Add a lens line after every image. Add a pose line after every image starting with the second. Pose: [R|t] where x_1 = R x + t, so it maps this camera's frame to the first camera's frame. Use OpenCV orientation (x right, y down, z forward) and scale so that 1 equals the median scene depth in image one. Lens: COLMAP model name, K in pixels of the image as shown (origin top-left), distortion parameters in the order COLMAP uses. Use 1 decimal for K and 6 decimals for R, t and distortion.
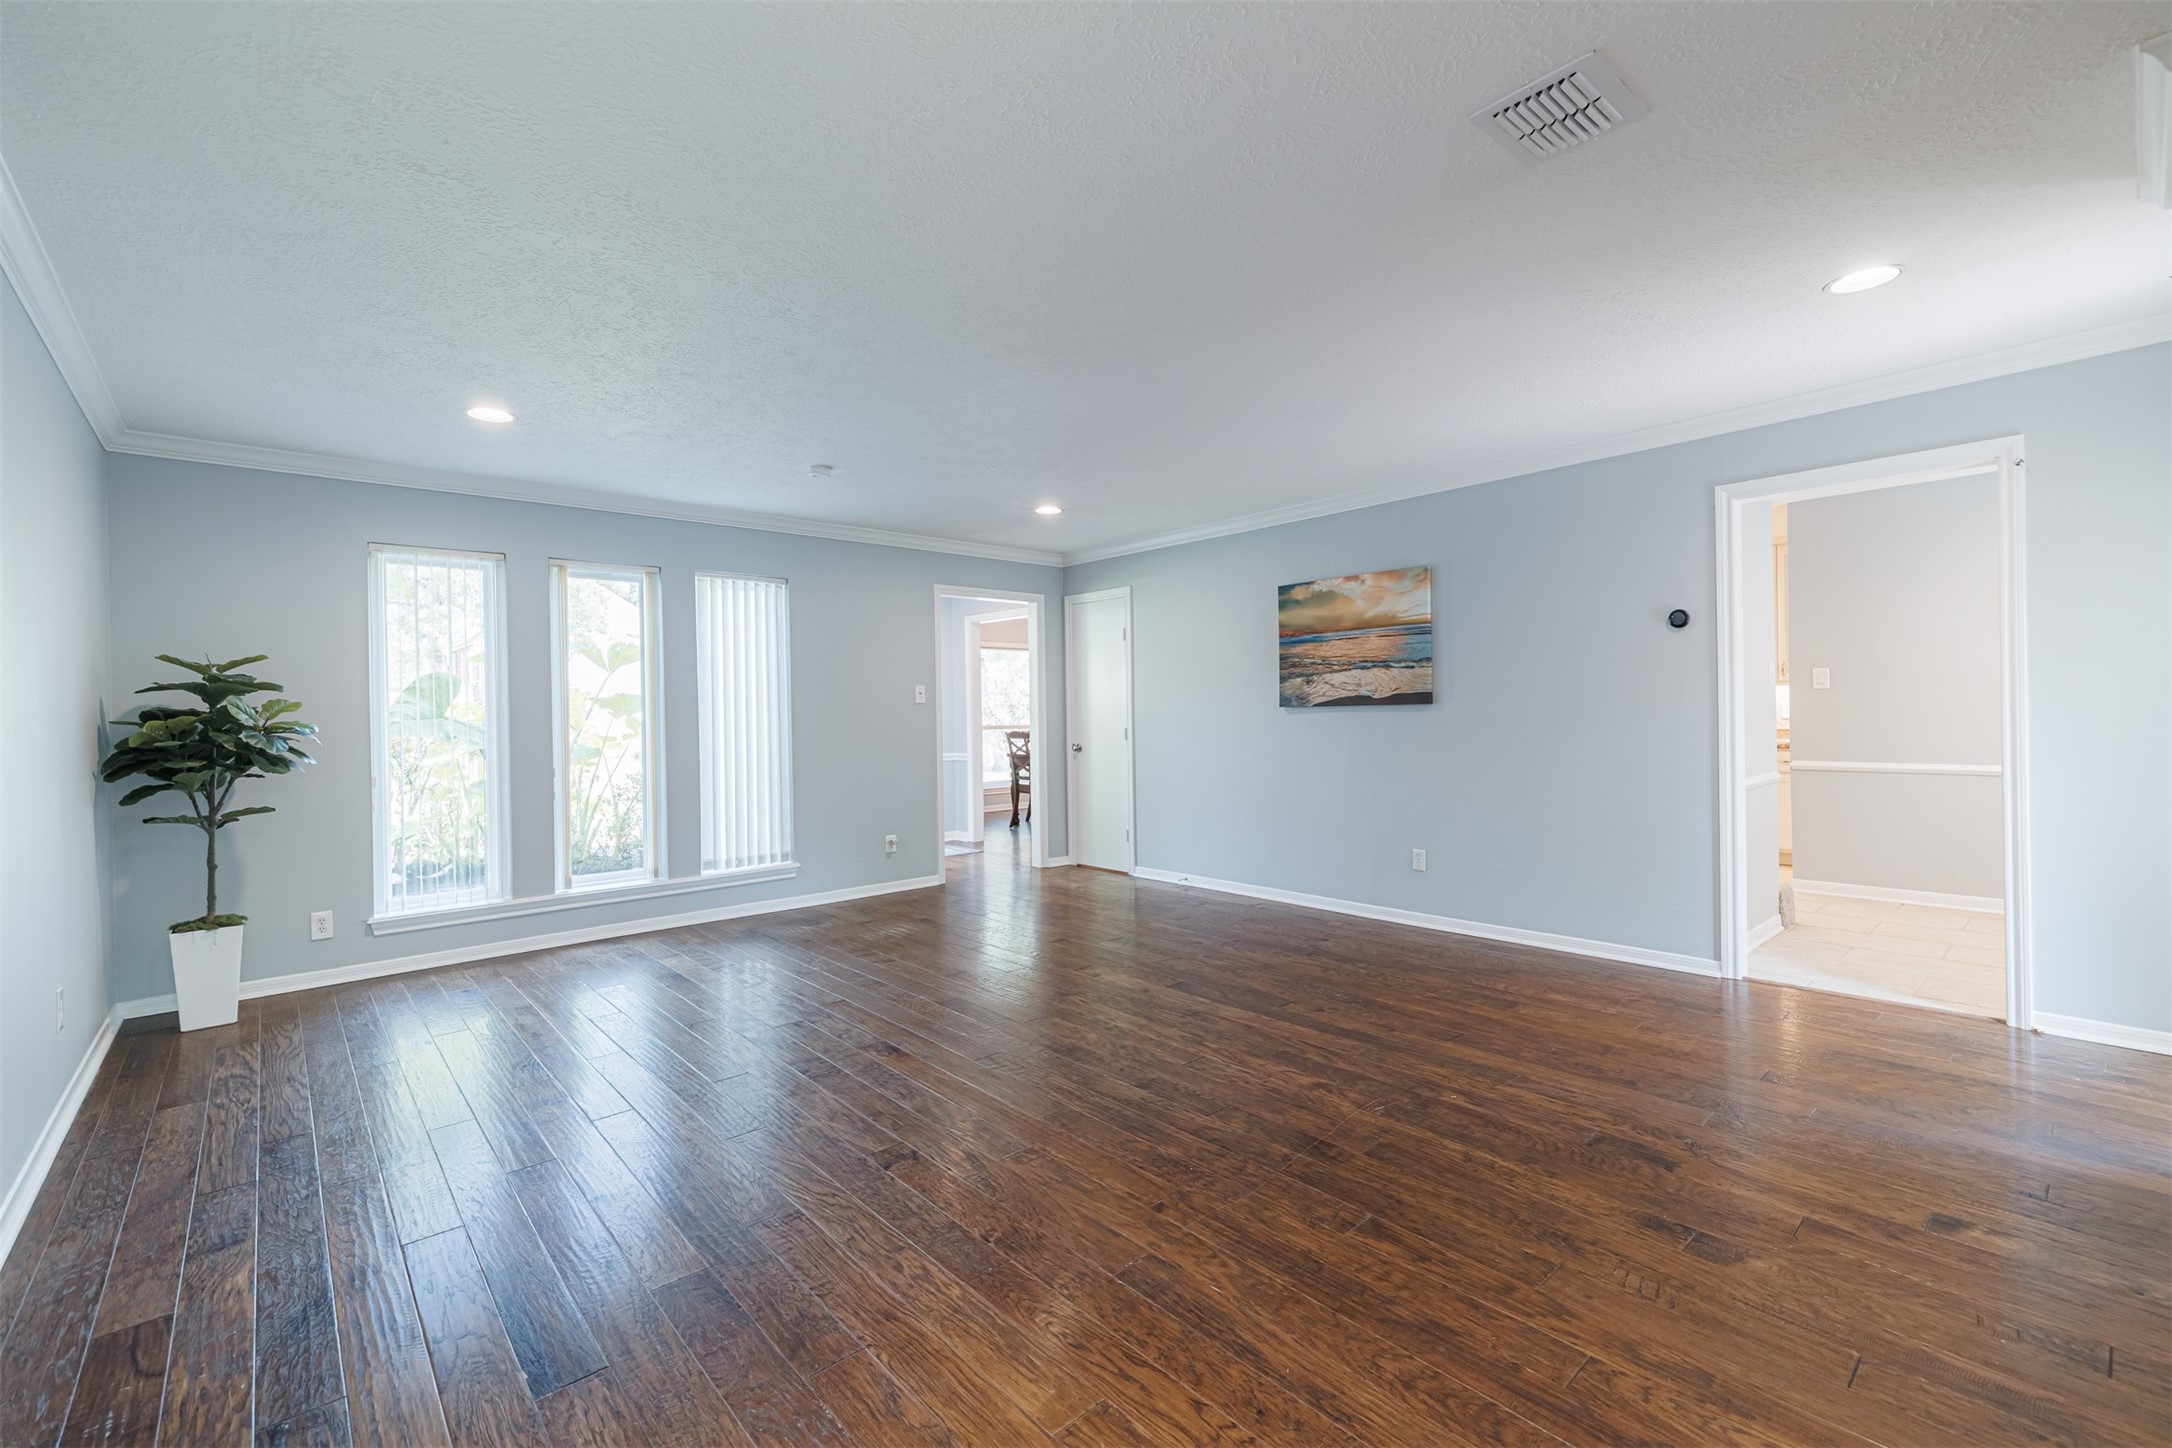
lens RADIAL K [[904.9, 0, 1082.7], [0, 904.9, 718.4], [0, 0, 1]] dist [0.010003, -0.001375]
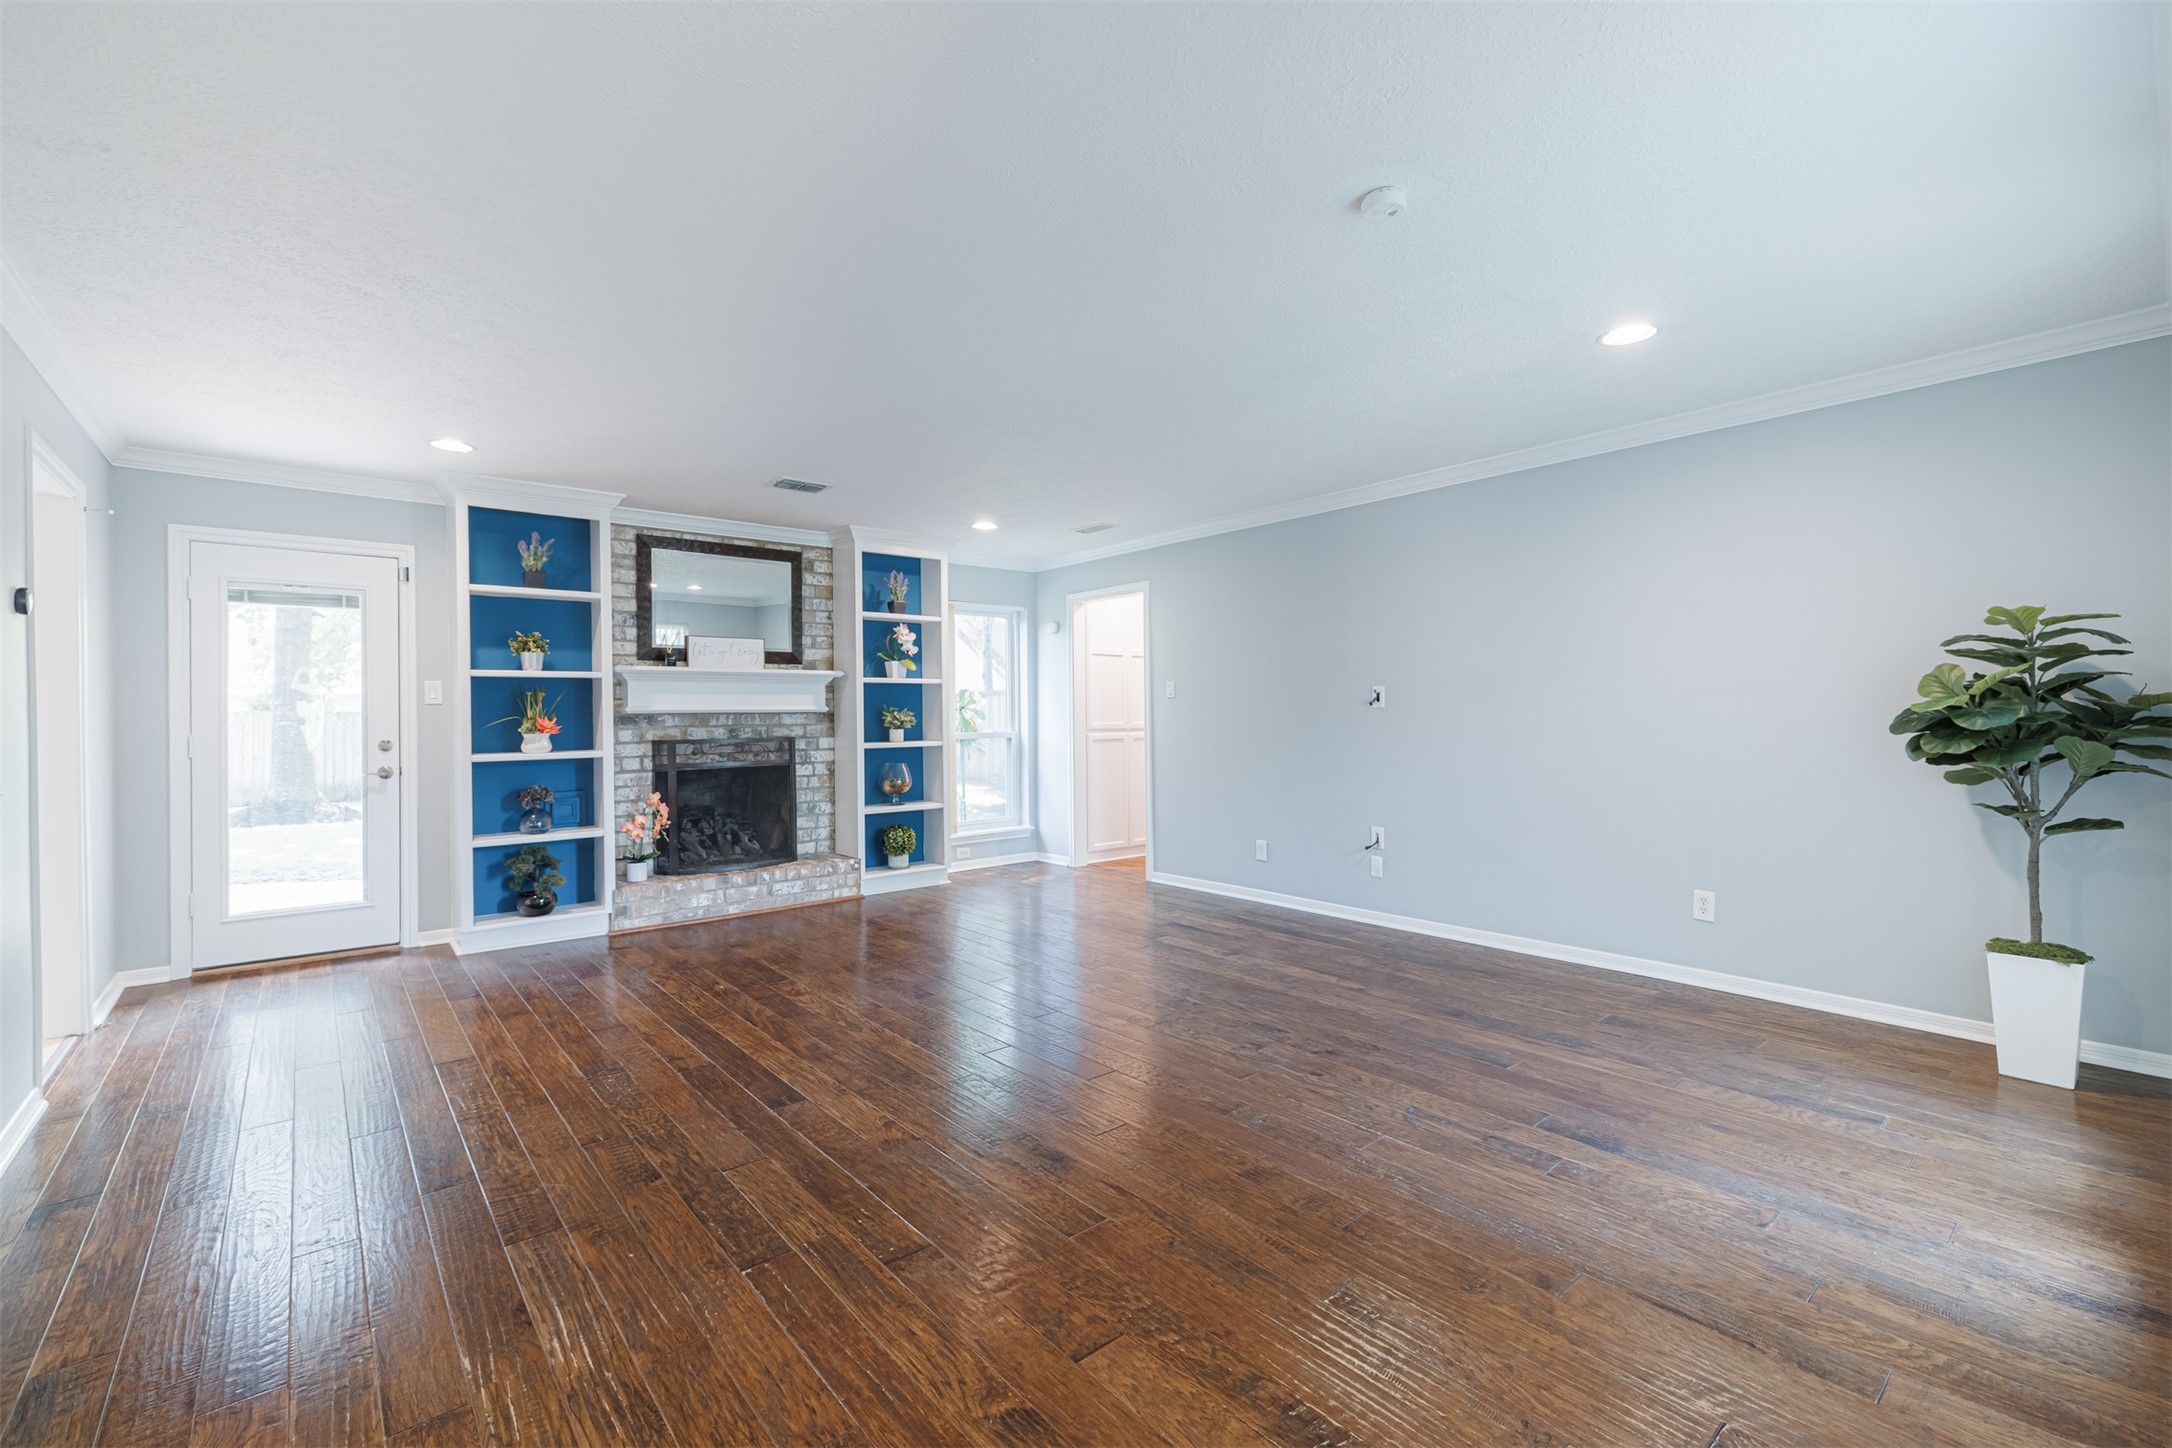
lens RADIAL K [[904.9, 0, 1087.8], [0, 904.9, 711.4], [0, 0, 1]] dist [0.010003, -0.001375]
pose [[-0.999199, 0.028050, 0.028536, -0.195443], [0.028269, 0.999574, 0.007280, -0.011840], [-0.028320, 0.008081, -0.999566, 2.088883]]
